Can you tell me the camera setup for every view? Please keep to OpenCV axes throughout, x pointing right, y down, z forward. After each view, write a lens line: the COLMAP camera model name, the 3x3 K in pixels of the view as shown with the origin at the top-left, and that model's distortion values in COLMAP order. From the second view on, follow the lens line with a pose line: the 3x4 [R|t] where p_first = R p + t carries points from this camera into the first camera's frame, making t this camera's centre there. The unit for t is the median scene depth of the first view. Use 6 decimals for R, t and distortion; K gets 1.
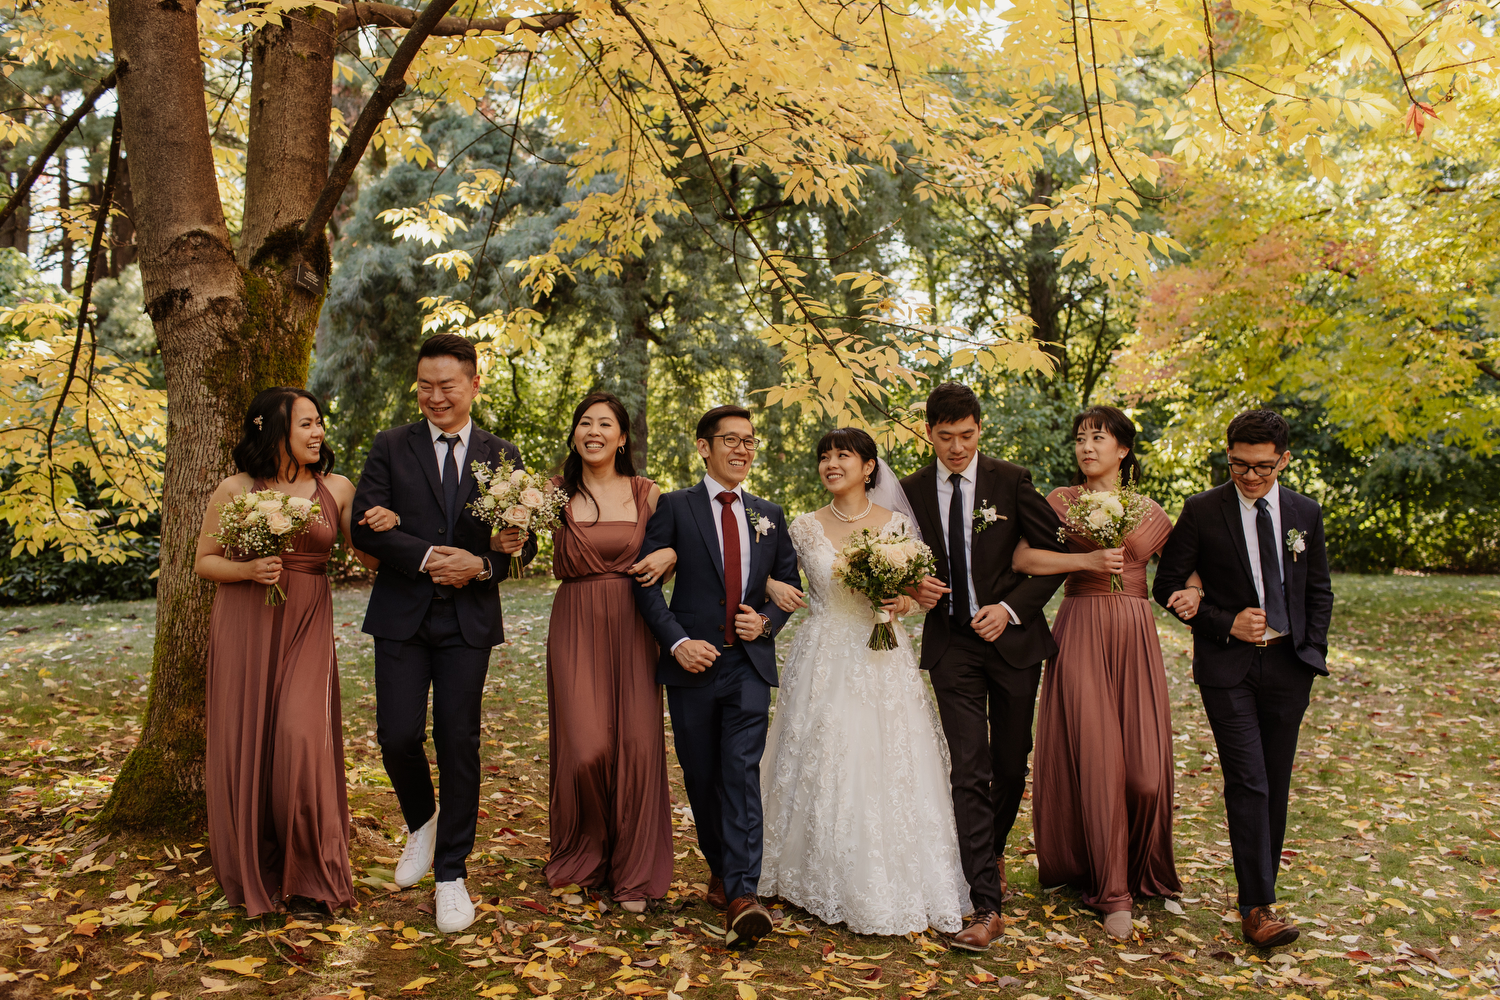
lens RADIAL K [[1553.4, 0, 786.7], [0, 1553.4, 505.2], [0, 0, 1]] dist [0.005100, -0.002527]
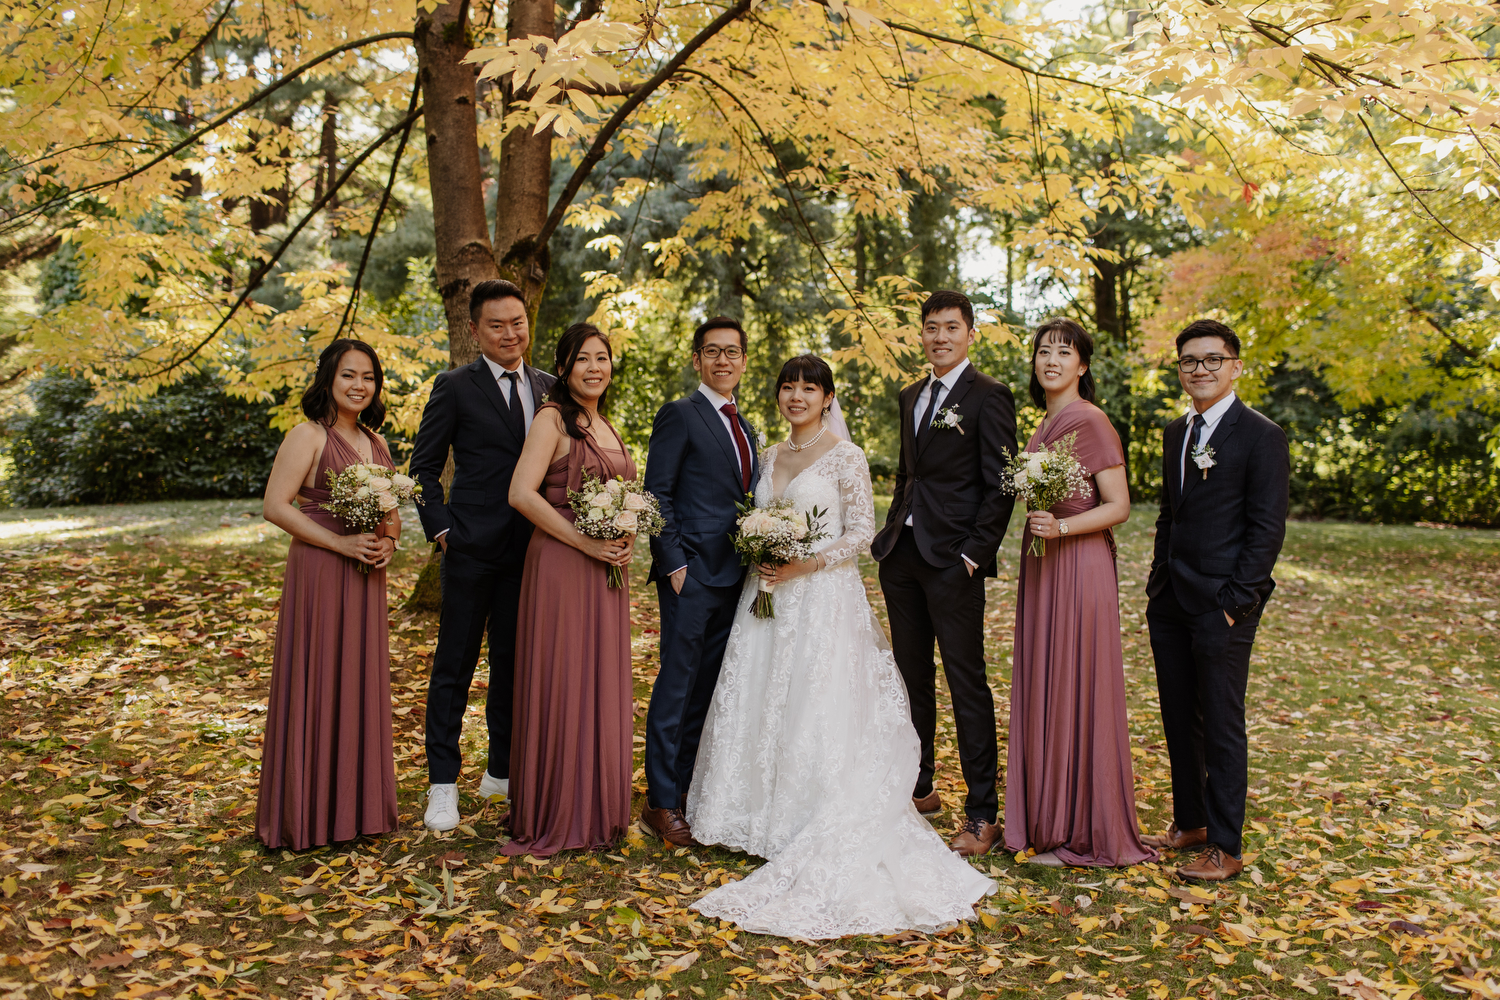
lens RADIAL K [[1517.0, 0, 750.0], [0, 1517.0, 500.0], [0, 0, 1]] dist [0.005769, -0.001730]
pose [[0.996273, 0.040846, -0.075970, 0.016128], [-0.038176, 0.998612, 0.036275, 0.010437], [0.077346, -0.033240, 0.996450, -0.303105]]
